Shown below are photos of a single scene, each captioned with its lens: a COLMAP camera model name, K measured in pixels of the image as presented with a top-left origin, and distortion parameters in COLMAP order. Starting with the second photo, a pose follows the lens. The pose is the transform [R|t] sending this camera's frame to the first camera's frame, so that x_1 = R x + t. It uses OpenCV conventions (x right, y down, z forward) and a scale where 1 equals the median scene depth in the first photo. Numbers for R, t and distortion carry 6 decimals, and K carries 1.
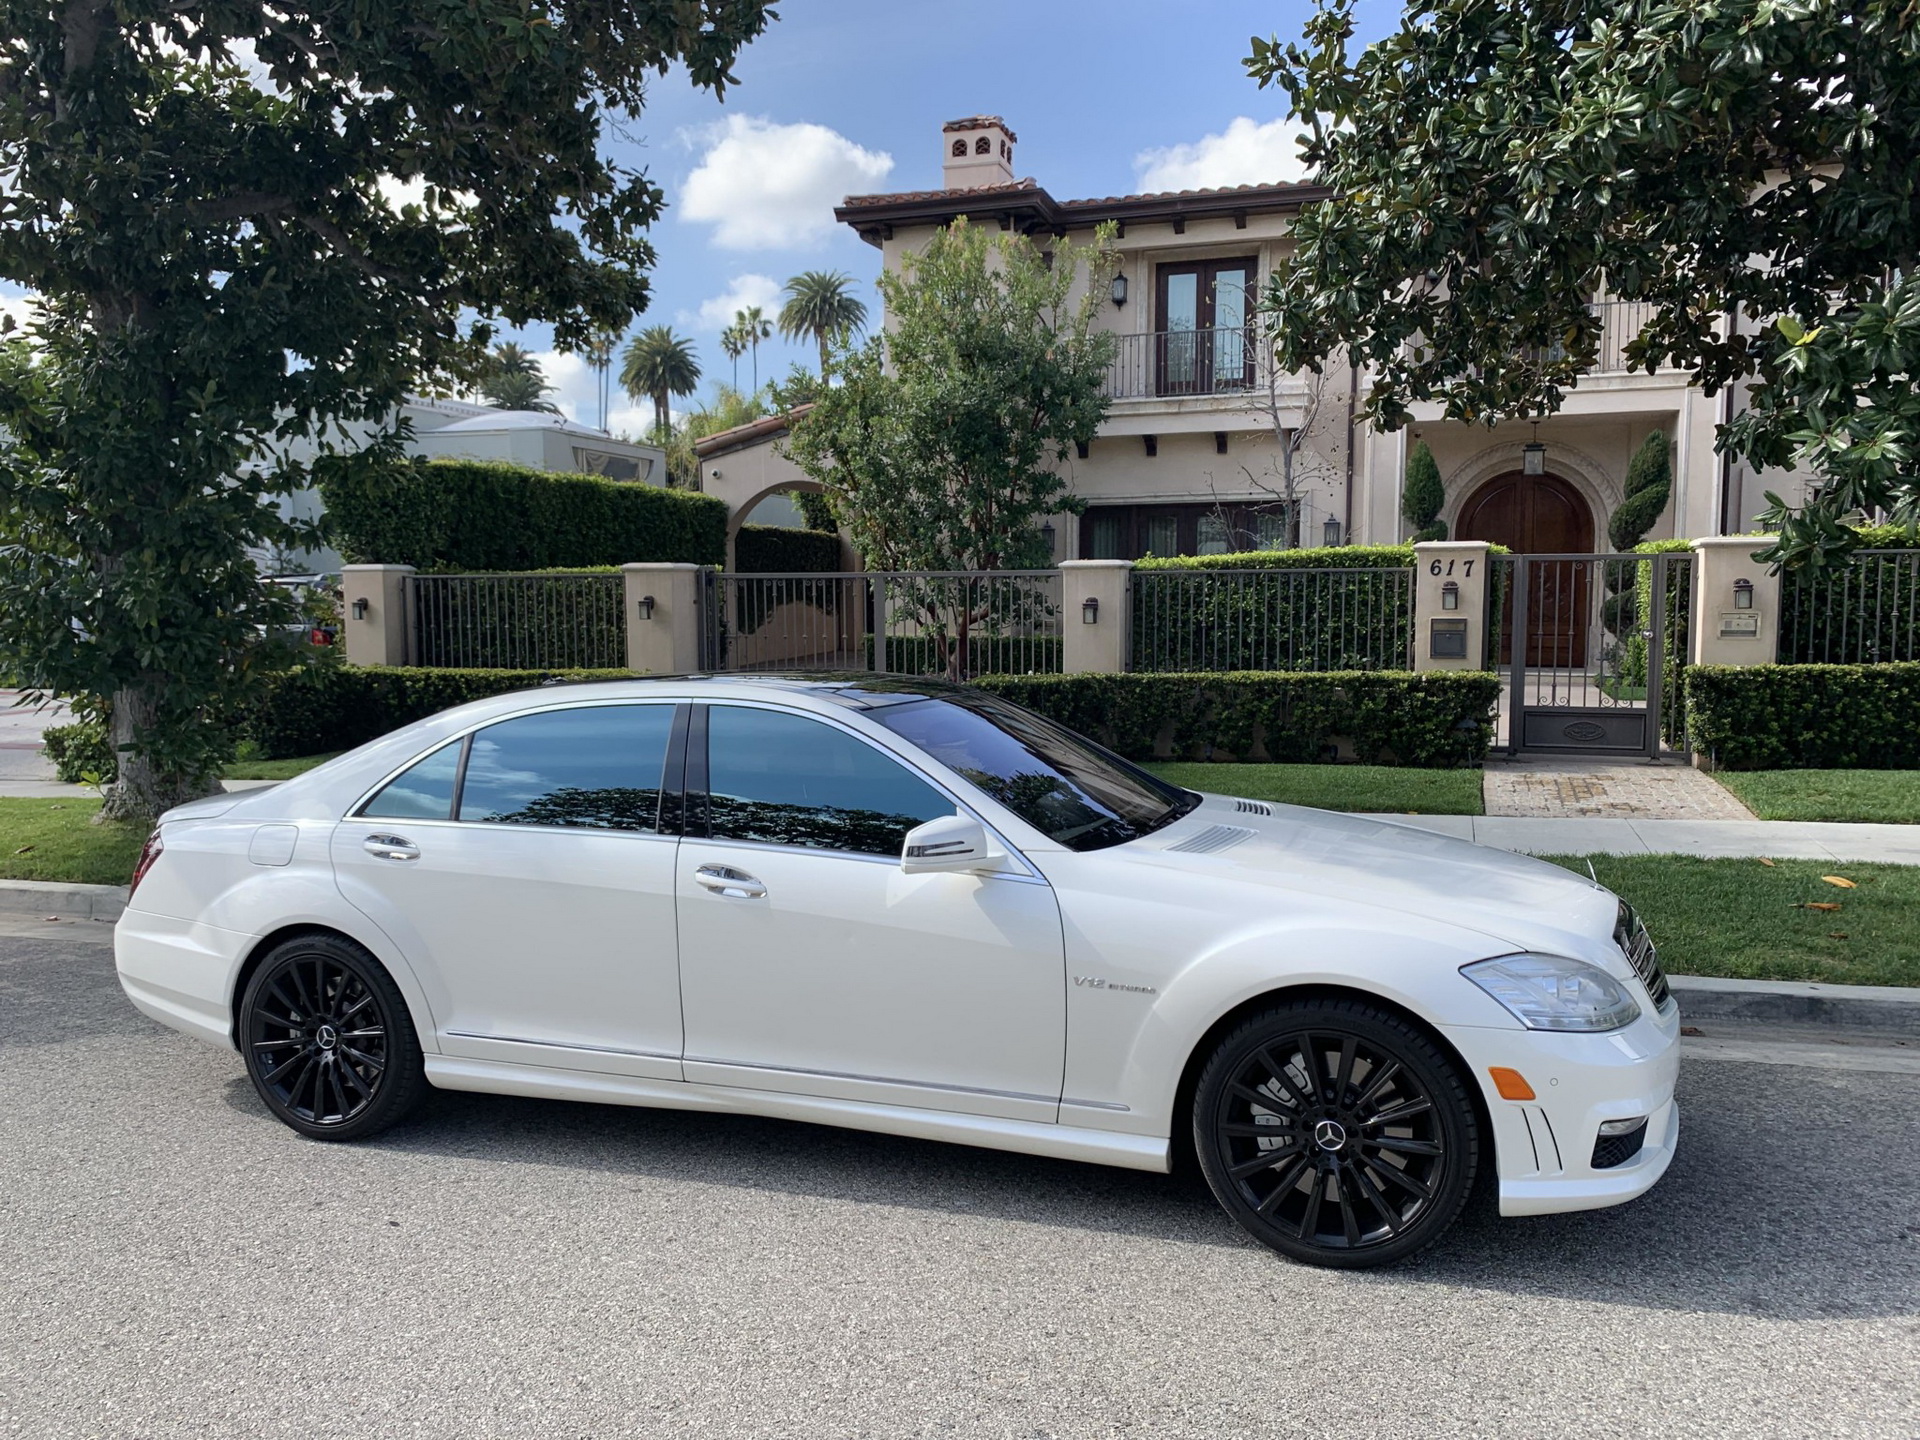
lens RADIAL K [[1461.3, 0, 932.9], [0, 1461.3, 721.8], [0, 0, 1]] dist [0.033716, -0.033886]
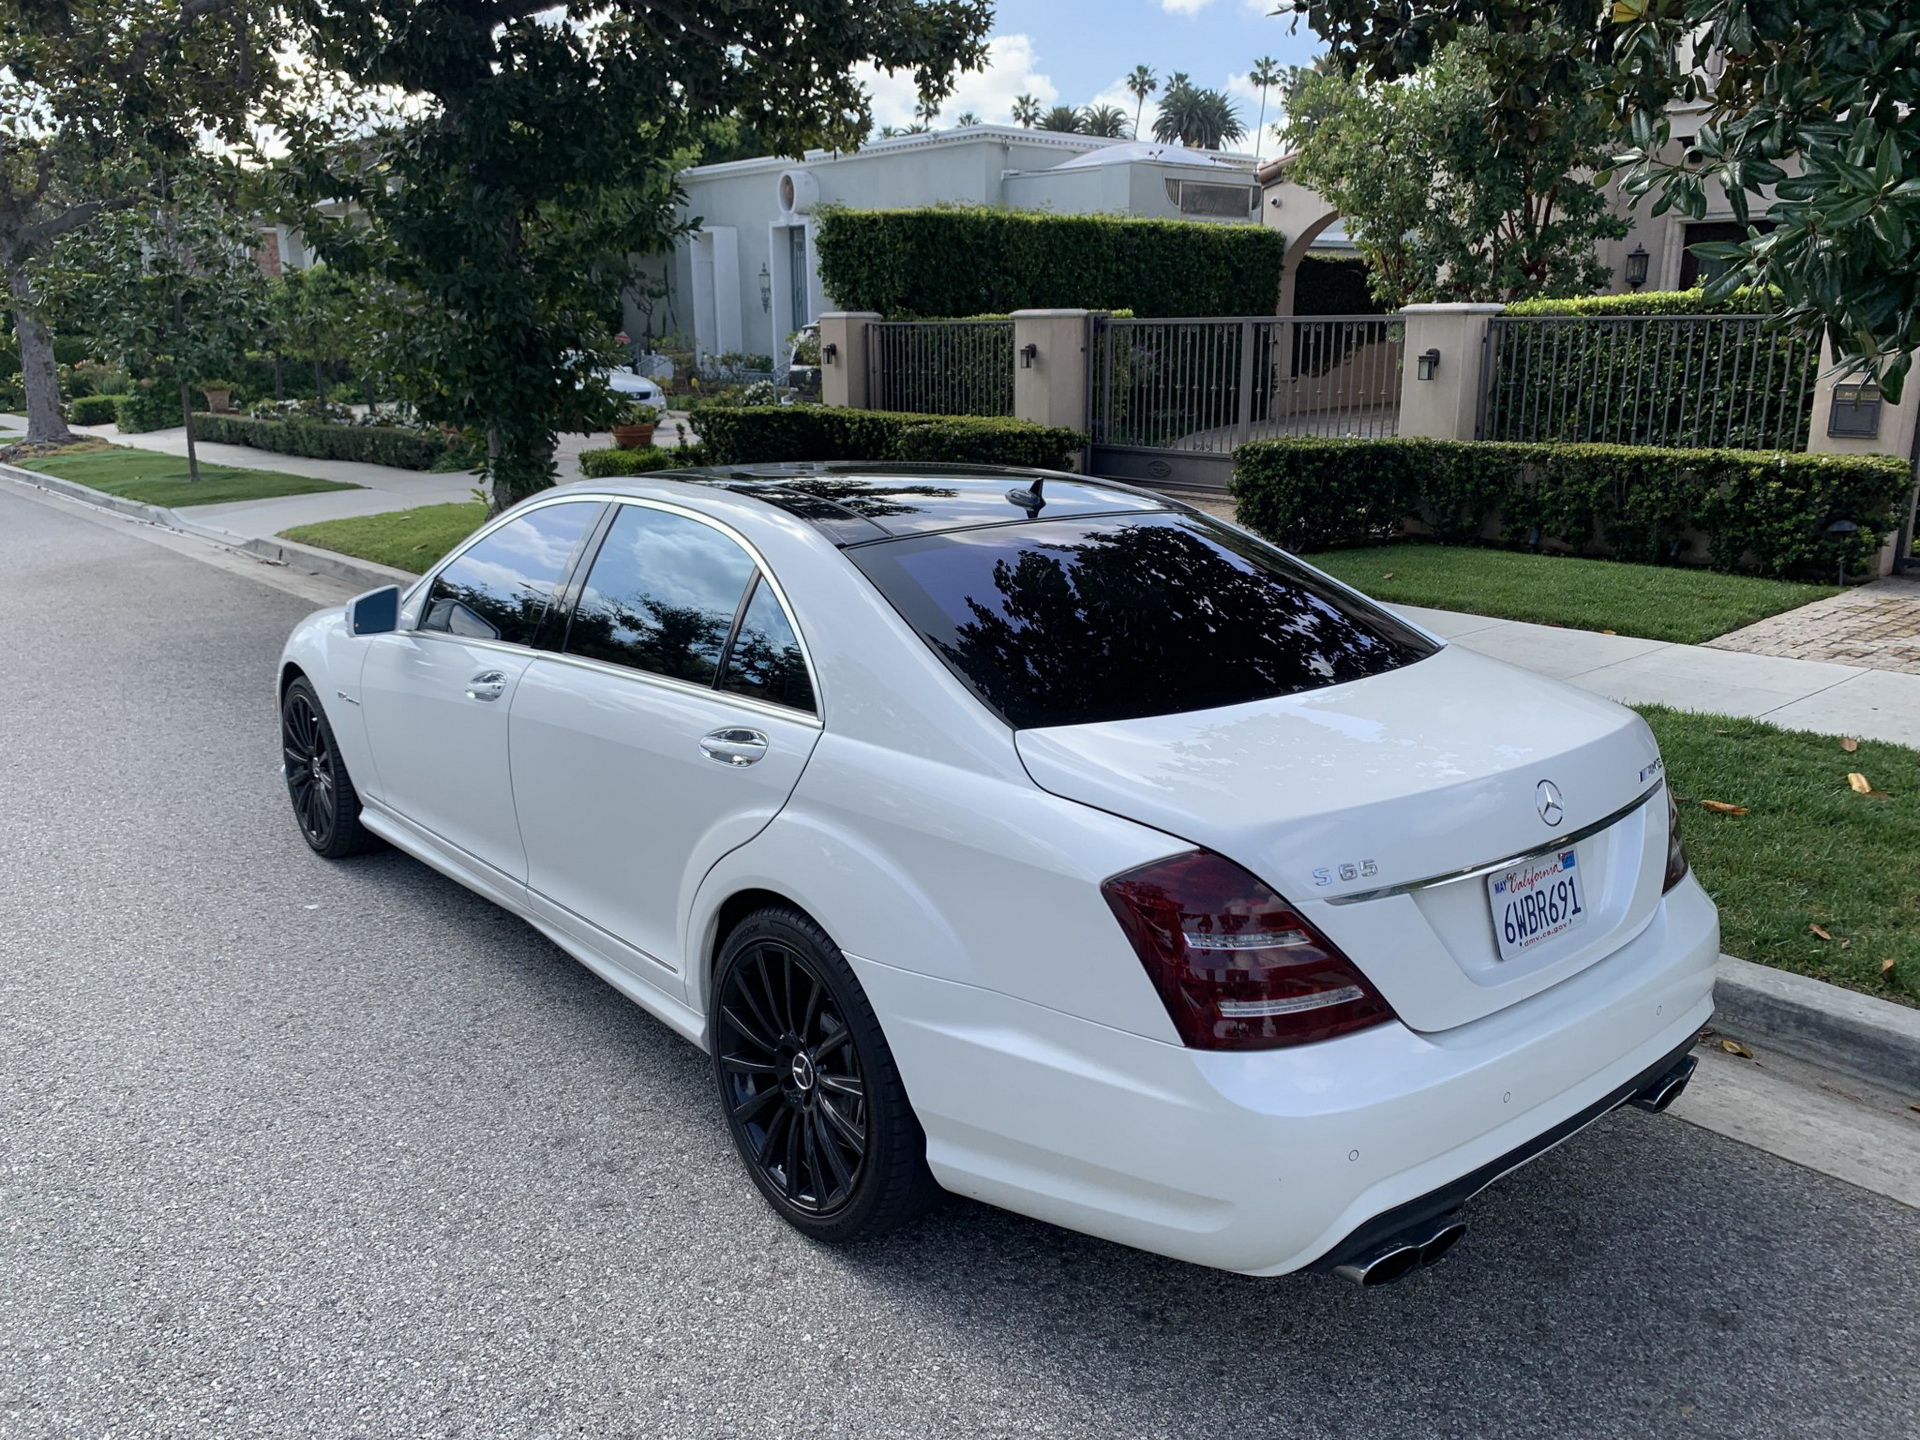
lens RADIAL K [[1461.3, 0, 940.2], [0, 1461.3, 702.7], [0, 0, 1]] dist [0.033716, -0.033886]
pose [[0.855827, 0.129527, -0.500783, 0.341094], [-0.044862, 0.983079, 0.177604, -0.022288], [0.515313, -0.129532, 0.847156, 0.092836]]
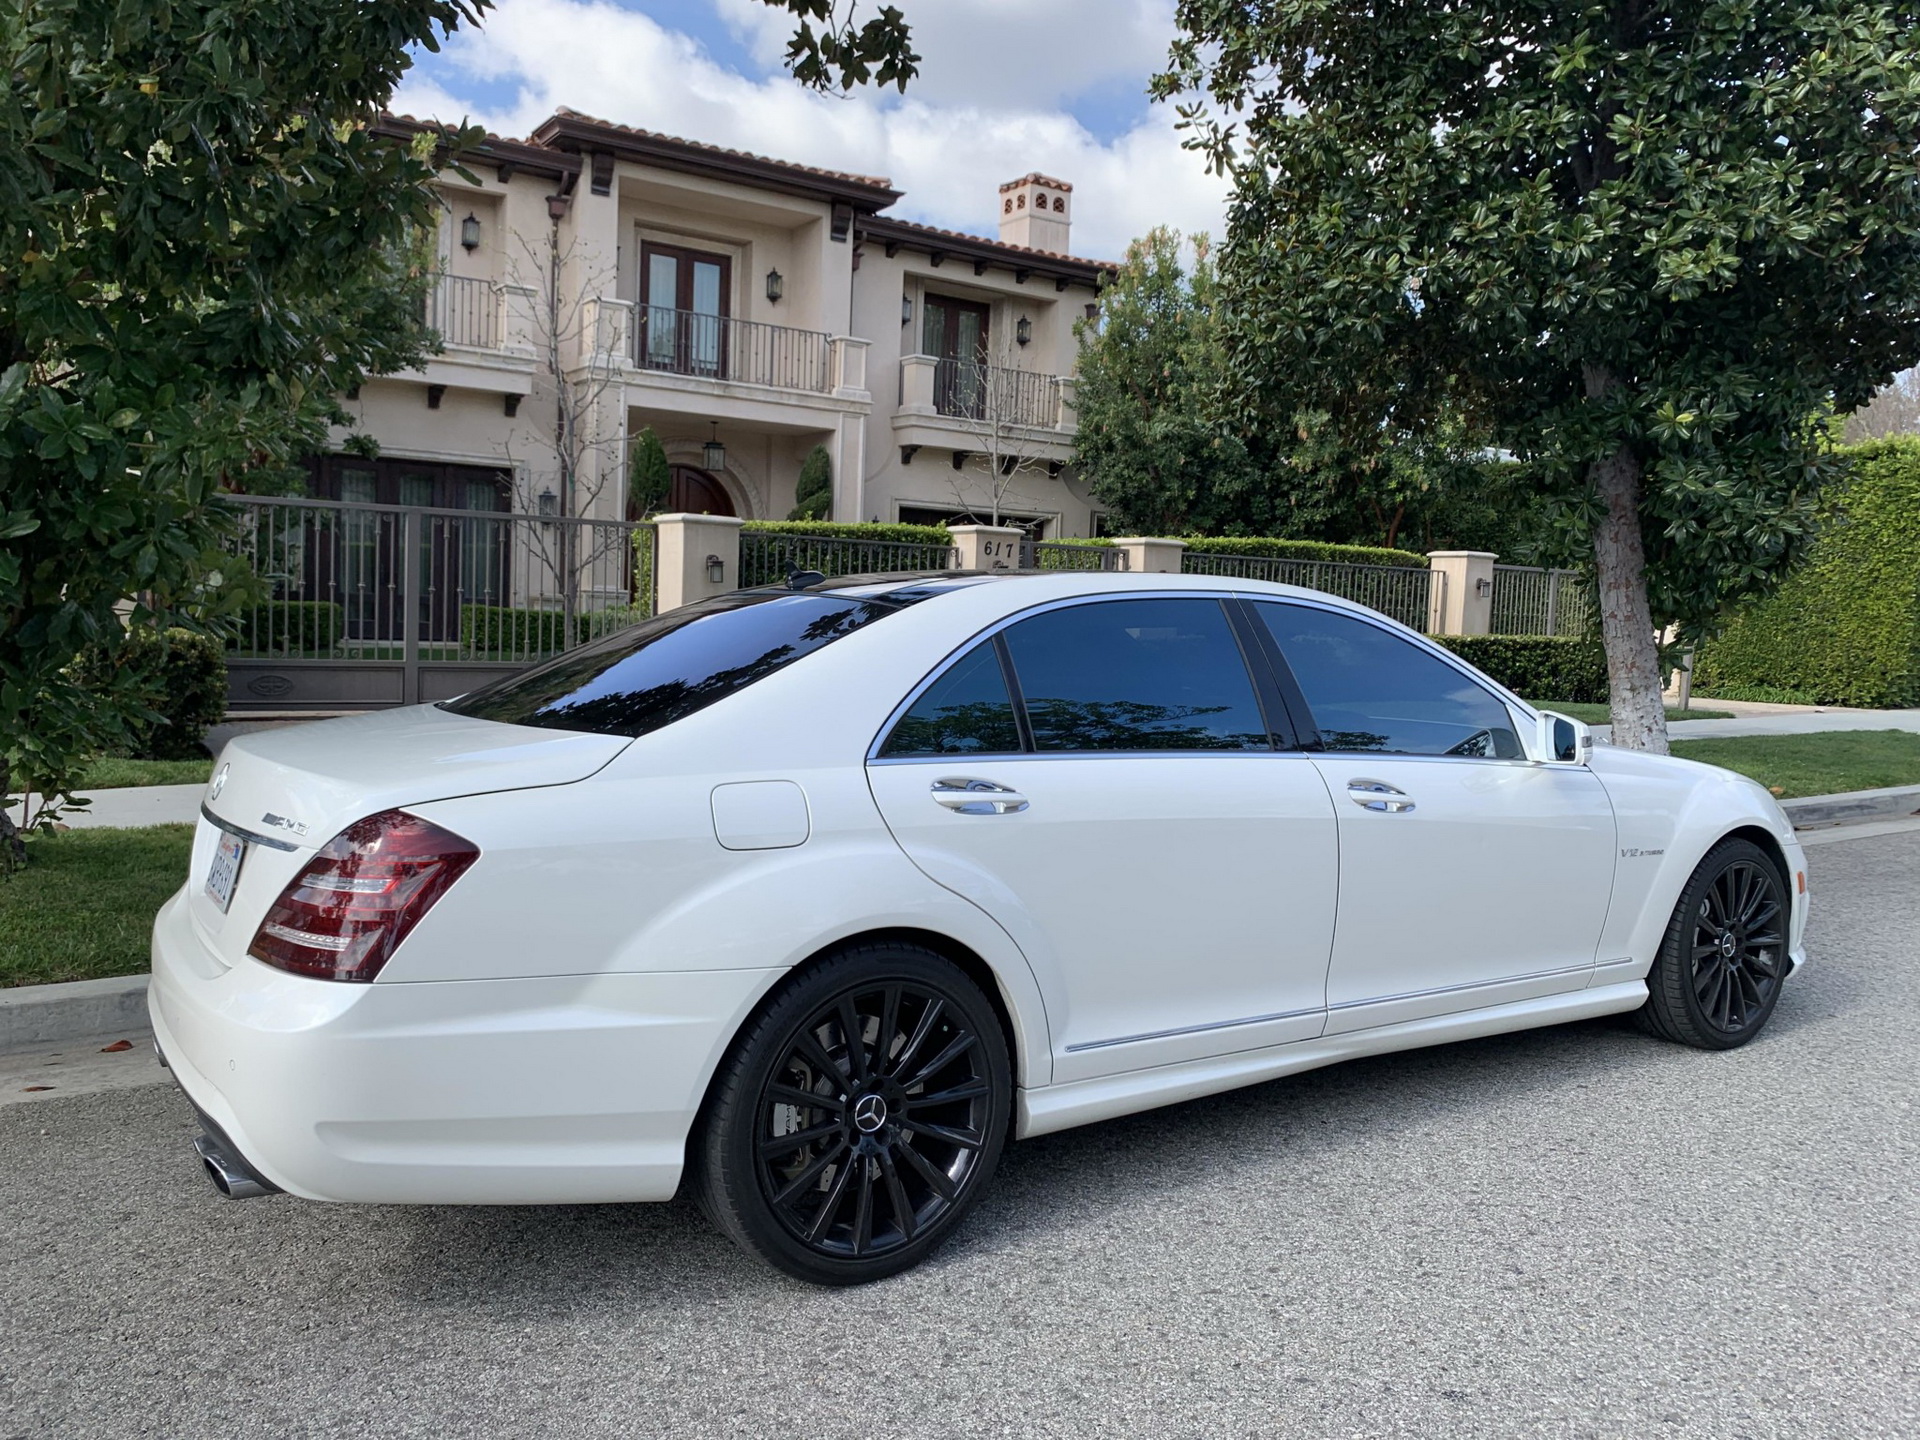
lens RADIAL K [[1461.3, 0, 947.5], [0, 1461.3, 712.4], [0, 0, 1]] dist [0.033716, -0.033886]
pose [[0.607566, -0.025190, 0.793870, -0.590826], [0.028805, 0.999538, 0.009671, 0.013710], [-0.793747, 0.016992, 0.608011, 0.317571]]
